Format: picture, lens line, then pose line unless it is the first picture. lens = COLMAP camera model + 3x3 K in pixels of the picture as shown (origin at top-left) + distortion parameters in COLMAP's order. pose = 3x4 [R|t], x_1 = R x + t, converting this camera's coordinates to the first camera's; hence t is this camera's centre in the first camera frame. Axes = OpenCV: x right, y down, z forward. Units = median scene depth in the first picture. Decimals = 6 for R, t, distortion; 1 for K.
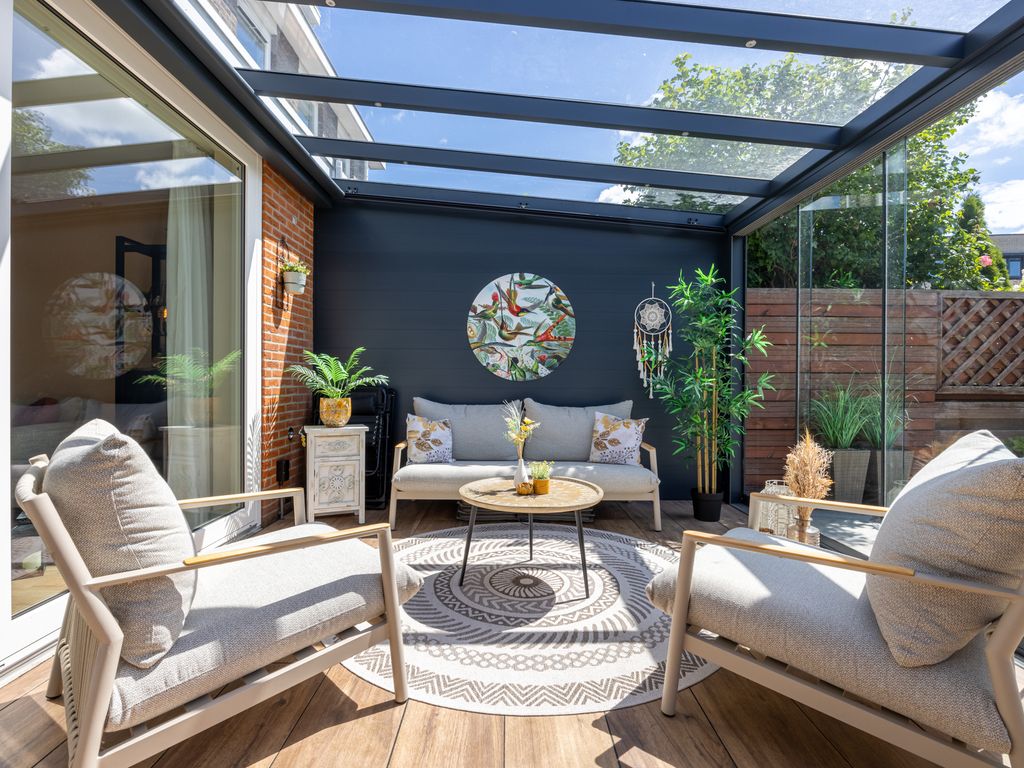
lens RADIAL K [[502.5, 0, 510.2], [0, 502.5, 381.3], [0, 0, 1]] dist [-0.012215, -0.000444]
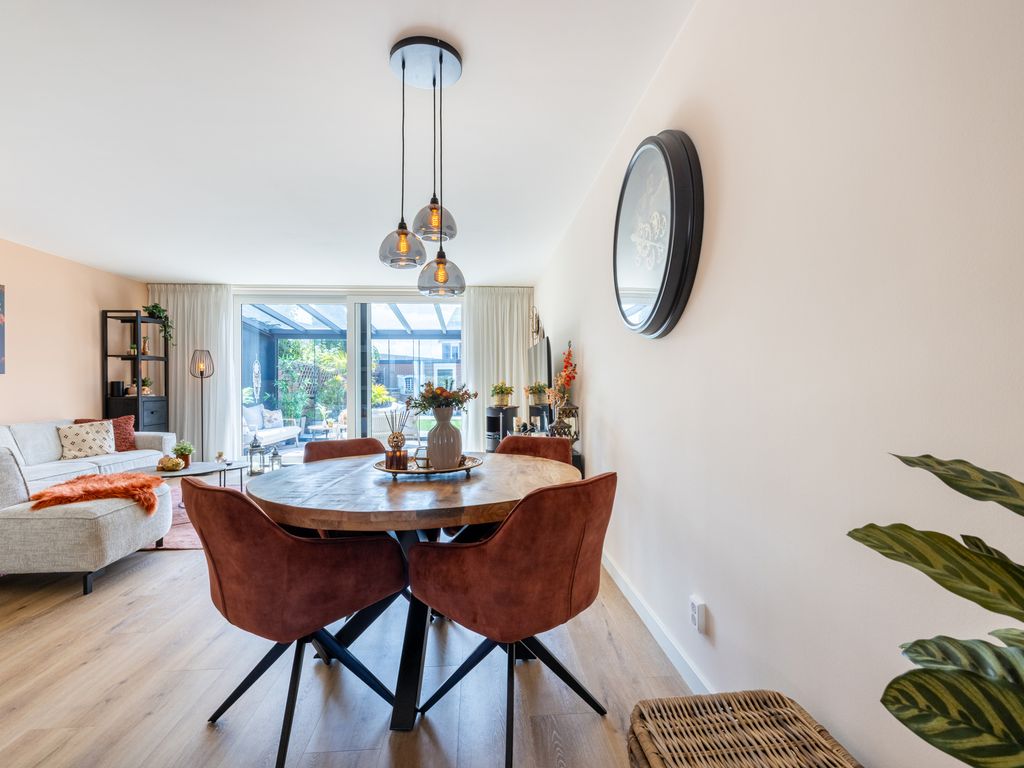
lens RADIAL K [[497.2, 0, 512.0], [0, 497.2, 384.0], [0, 0, 1]] dist [-0.007825, 0.000193]
pose [[-0.058424, -0.000764, 0.998292, -2.468887], [0.010021, 0.999949, 0.001352, -0.053758], [-0.998242, 0.010083, -0.058413, -0.068661]]
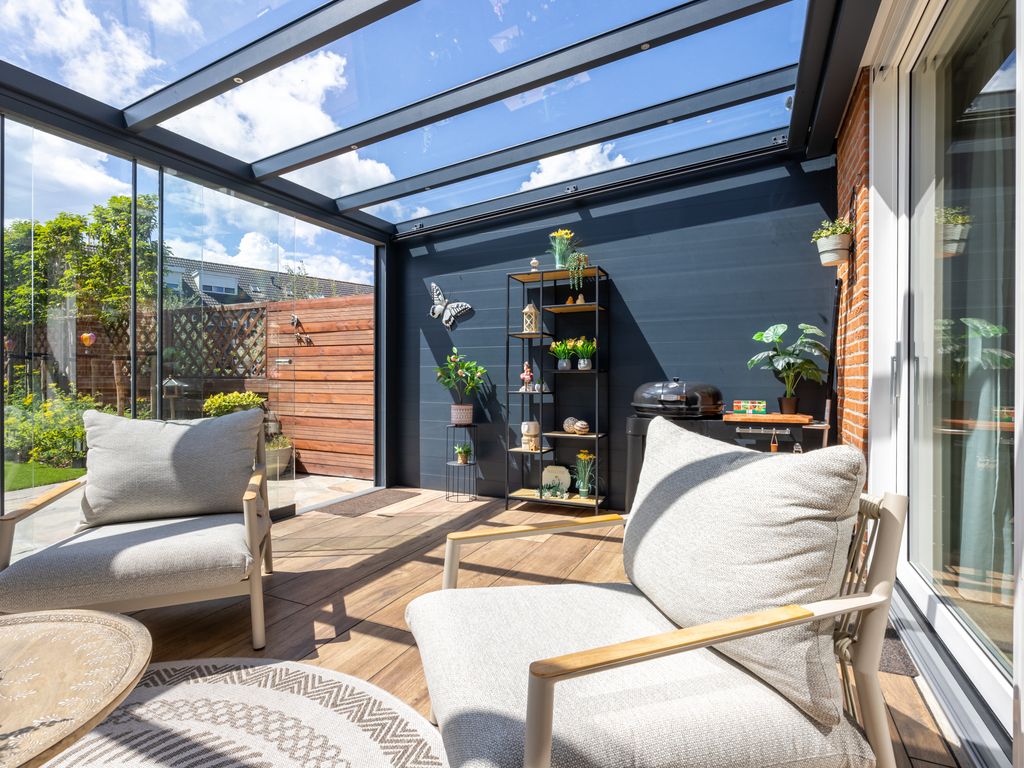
lens RADIAL K [[502.5, 0, 510.2], [0, 502.5, 381.3], [0, 0, 1]] dist [-0.012215, -0.000444]
pose [[-0.895262, -0.010260, 0.445422, -0.330827], [-0.002829, 0.999846, 0.017344, -0.003392], [-0.445531, 0.014267, -0.895153, 0.781206]]
